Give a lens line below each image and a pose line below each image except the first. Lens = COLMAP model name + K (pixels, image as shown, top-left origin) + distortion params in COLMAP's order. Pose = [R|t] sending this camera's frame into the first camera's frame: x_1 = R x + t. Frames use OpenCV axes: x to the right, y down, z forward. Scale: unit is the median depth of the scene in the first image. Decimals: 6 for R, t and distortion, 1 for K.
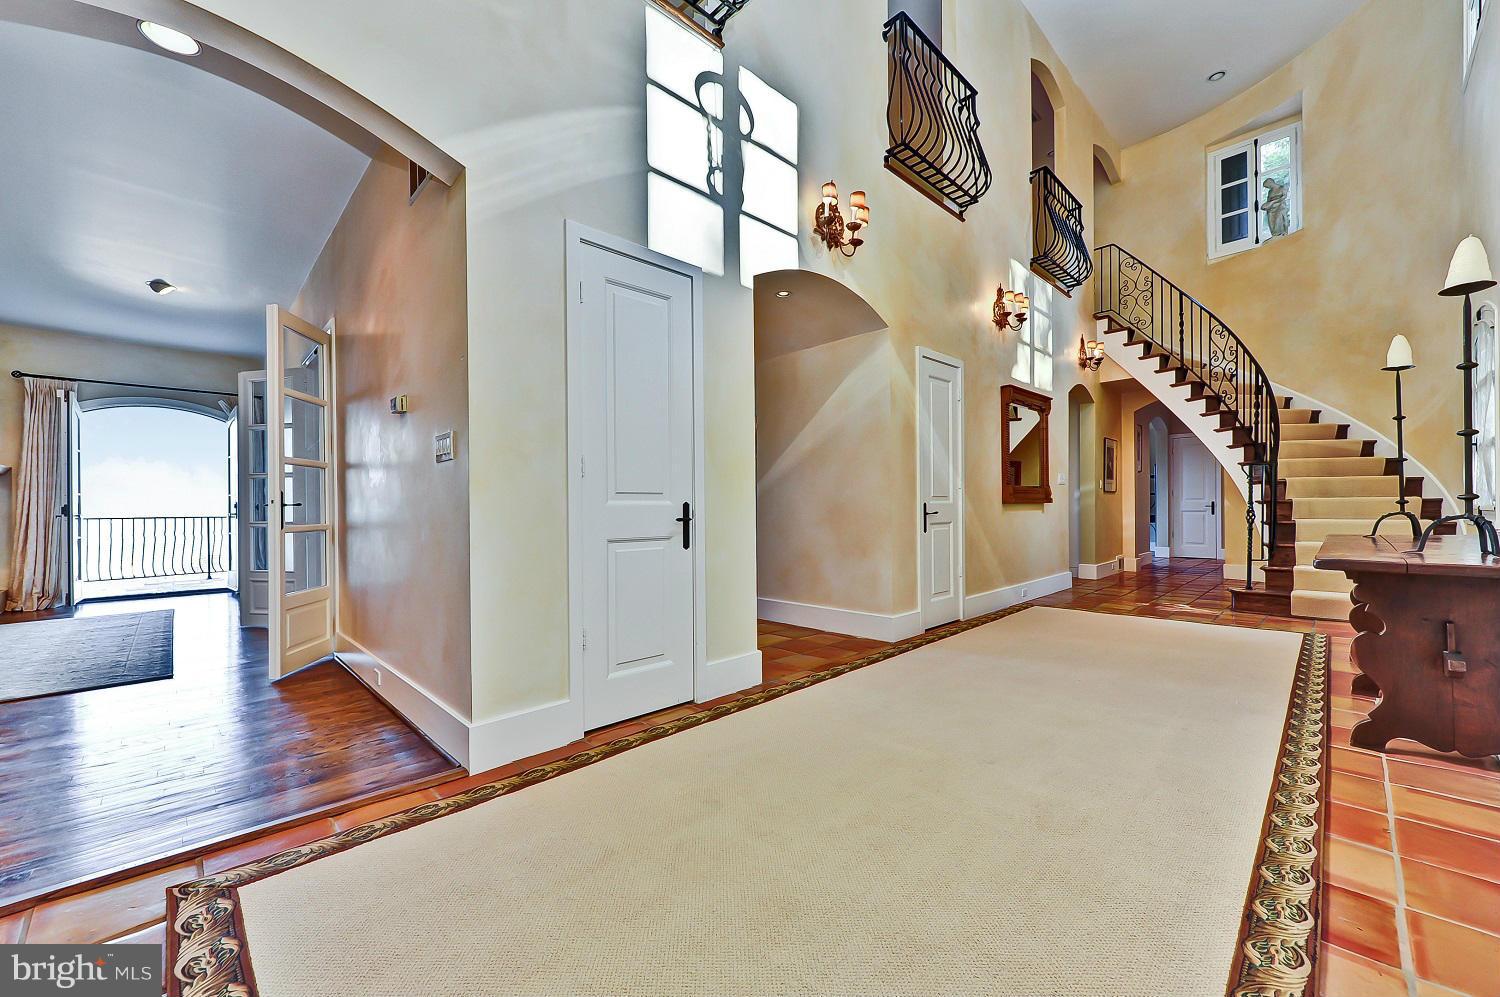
lens RADIAL K [[592.9, 0, 751.4], [0, 592.9, 504.8], [0, 0, 1]] dist [0.002178, -0.000036]
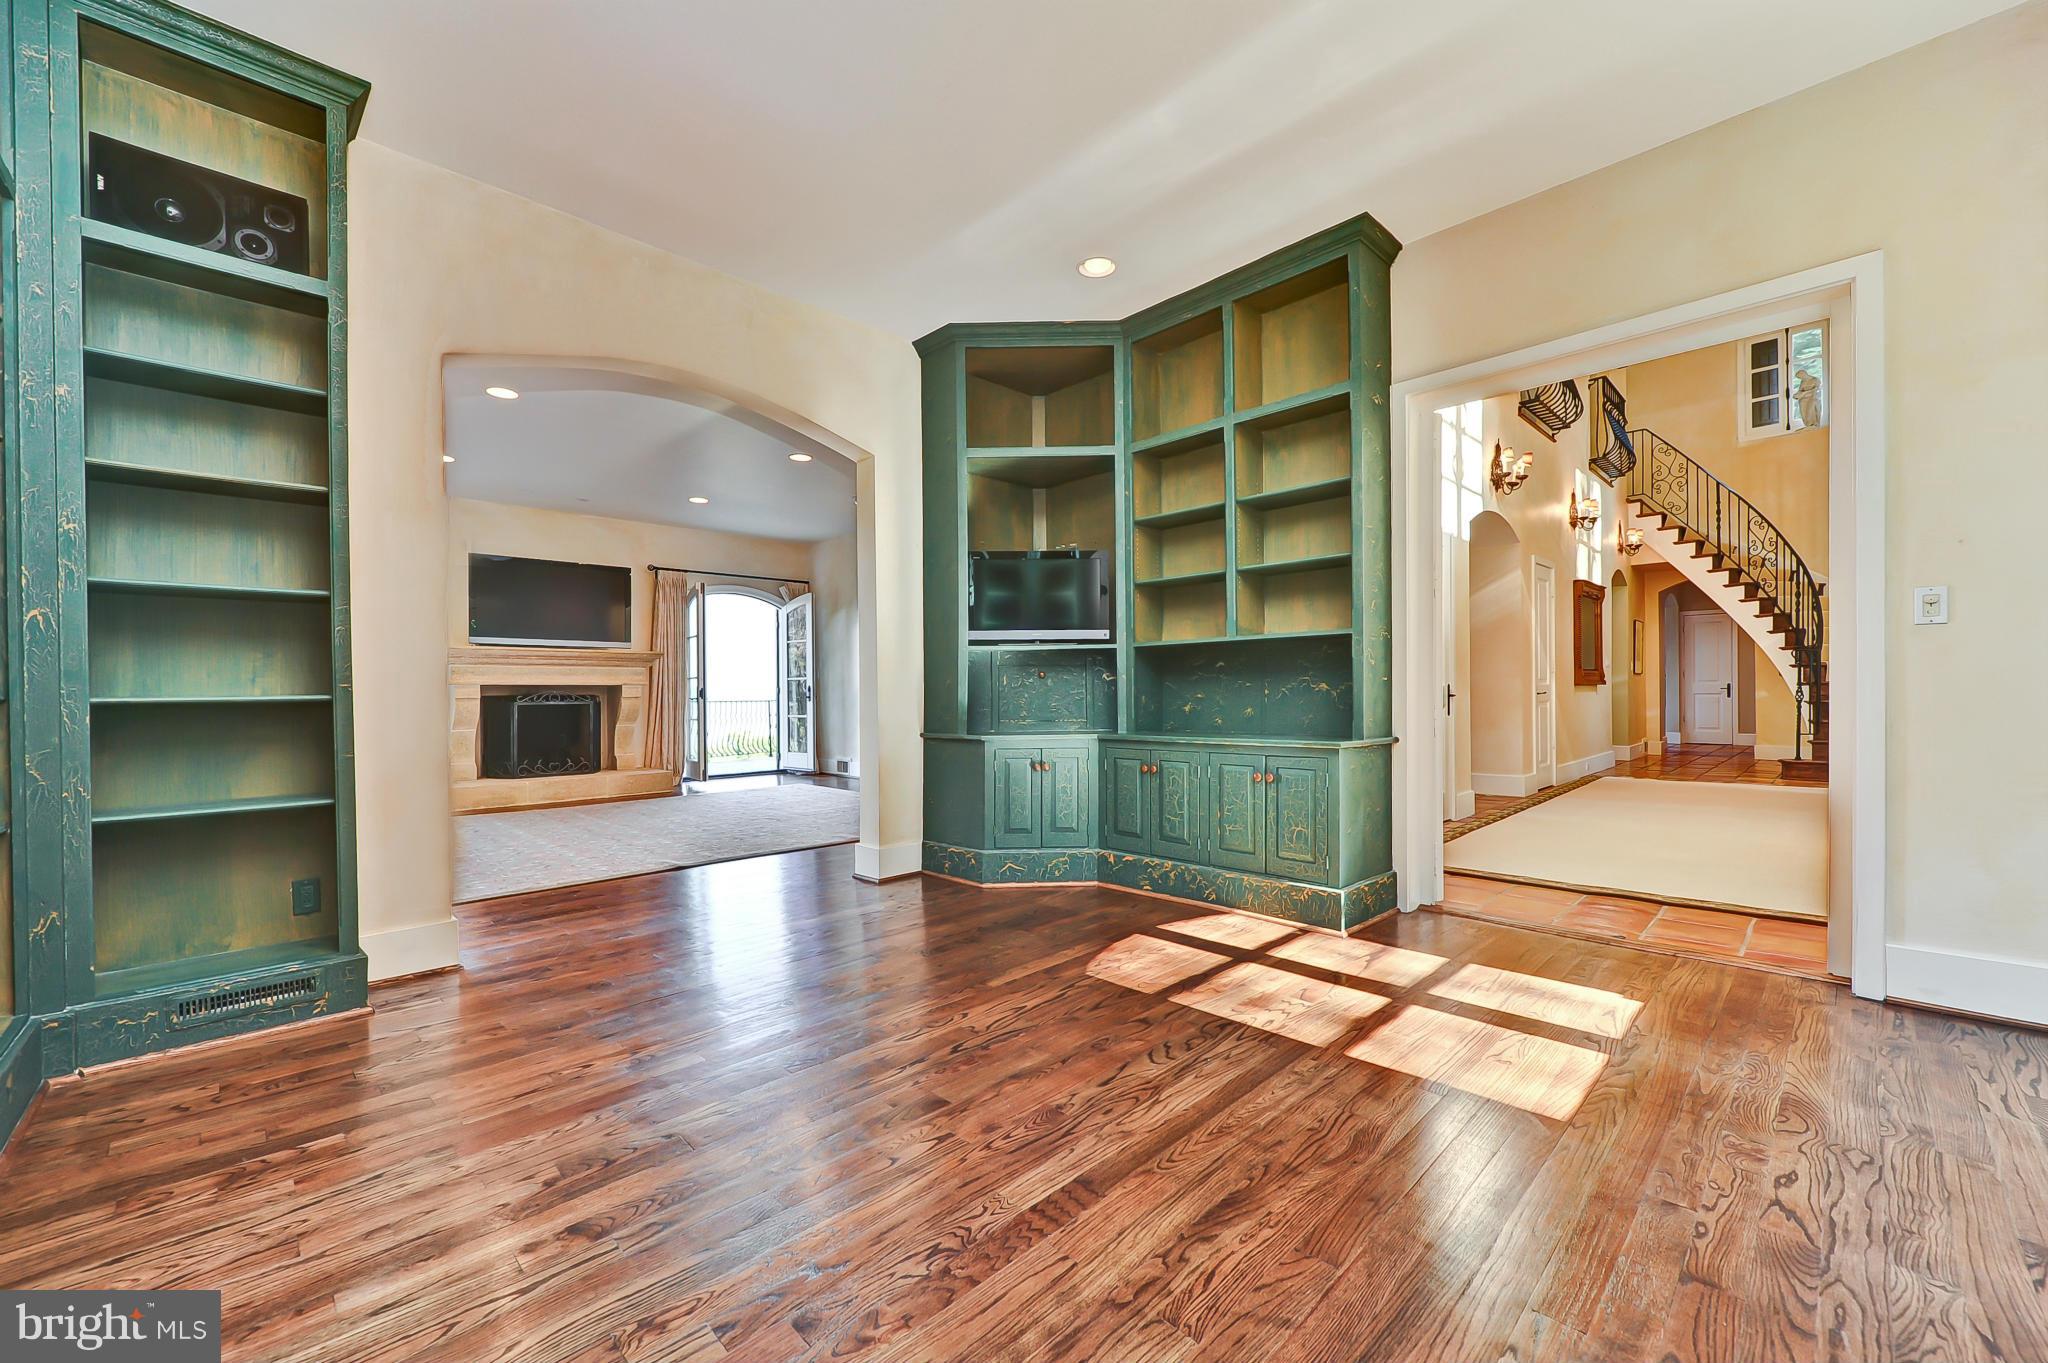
lens RADIAL K [[841.8, 0, 1020.7], [0, 841.8, 690.8], [0, 0, 1]] dist [0.008991, 0.000142]
pose [[0.999886, -0.003342, 0.014733, -0.529451], [0.003334, 0.999994, 0.000588, 0.003292], [-0.014735, -0.000539, 0.999891, -0.474069]]
